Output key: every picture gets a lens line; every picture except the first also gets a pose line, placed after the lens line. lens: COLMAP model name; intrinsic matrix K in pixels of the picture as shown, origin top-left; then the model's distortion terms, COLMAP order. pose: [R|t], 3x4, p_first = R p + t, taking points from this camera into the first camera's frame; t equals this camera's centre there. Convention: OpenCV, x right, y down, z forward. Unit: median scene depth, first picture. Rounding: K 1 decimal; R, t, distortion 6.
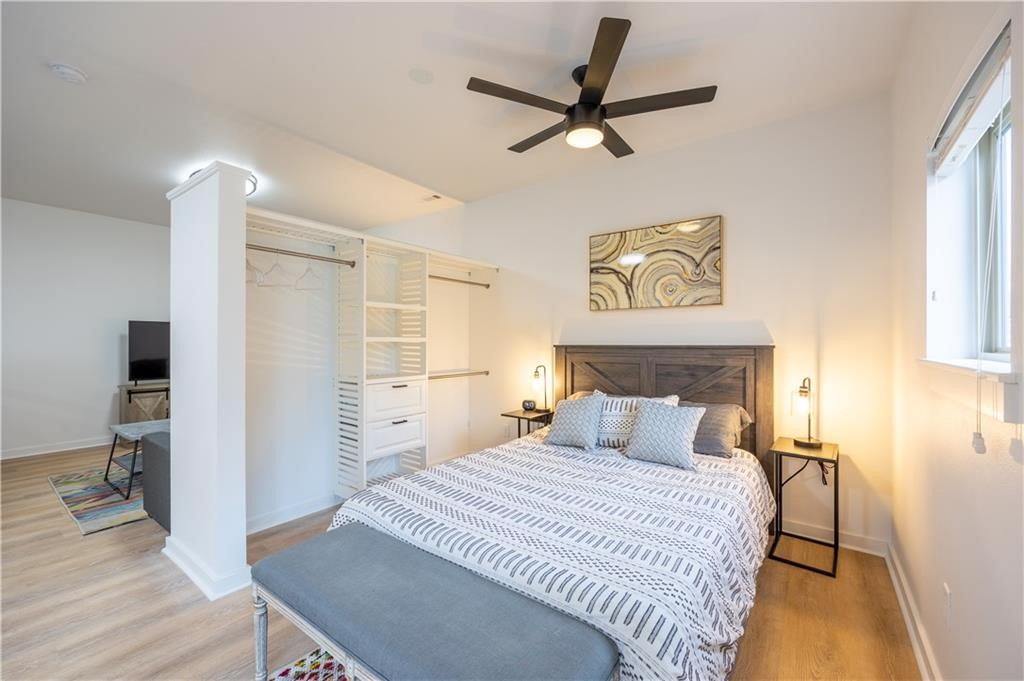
lens RADIAL K [[413.5, 0, 512.9], [0, 413.5, 339.1], [0, 0, 1]] dist [0.008125, 0.000121]
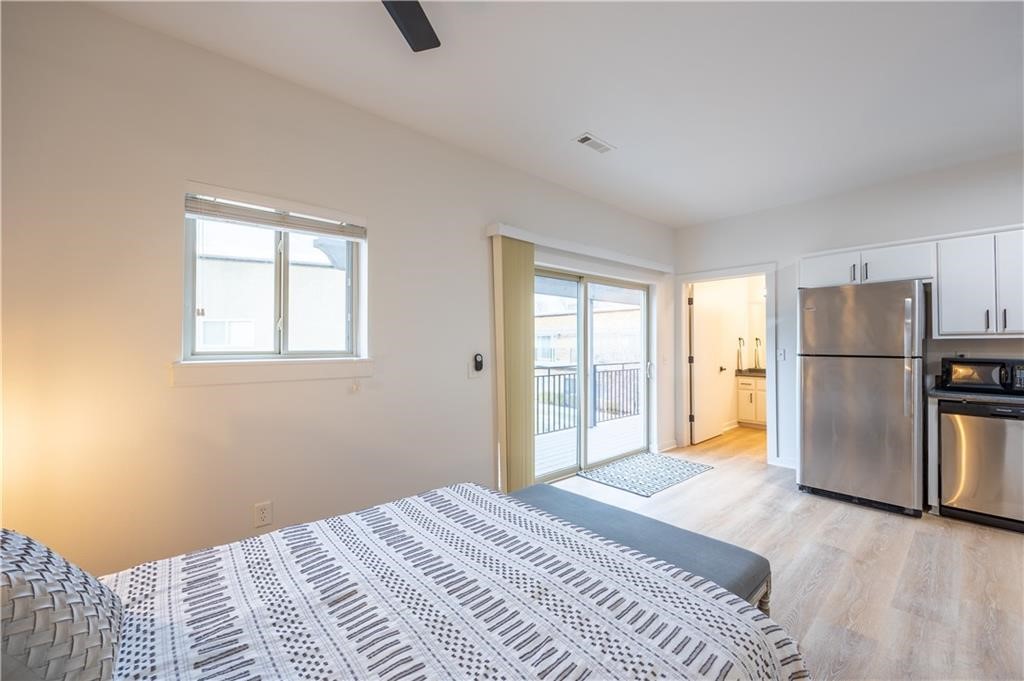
lens RADIAL K [[413.5, 0, 517.4], [0, 413.5, 340.8], [0, 0, 1]] dist [0.008125, 0.000121]
pose [[-0.980100, -0.001471, 0.198496, -0.105304], [-0.003397, 0.999950, -0.009363, -0.005939], [-0.198473, -0.009851, -0.980057, 1.037558]]
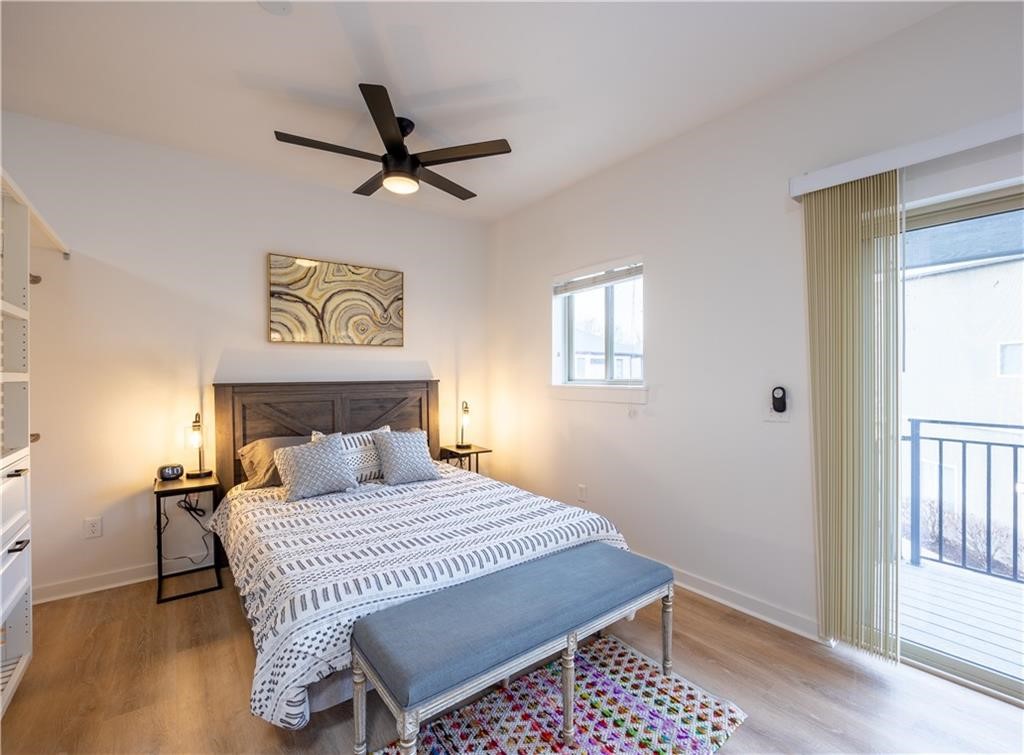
lens RADIAL K [[461.0, 0, 520.0], [0, 461.0, 379.2], [0, 0, 1]] dist [-0.005000, -0.000245]
pose [[0.269381, -0.010631, 0.962975, -0.642411], [-0.000997, 0.999935, 0.011318, -0.003665], [-0.963033, -0.004009, 0.269353, 0.286256]]
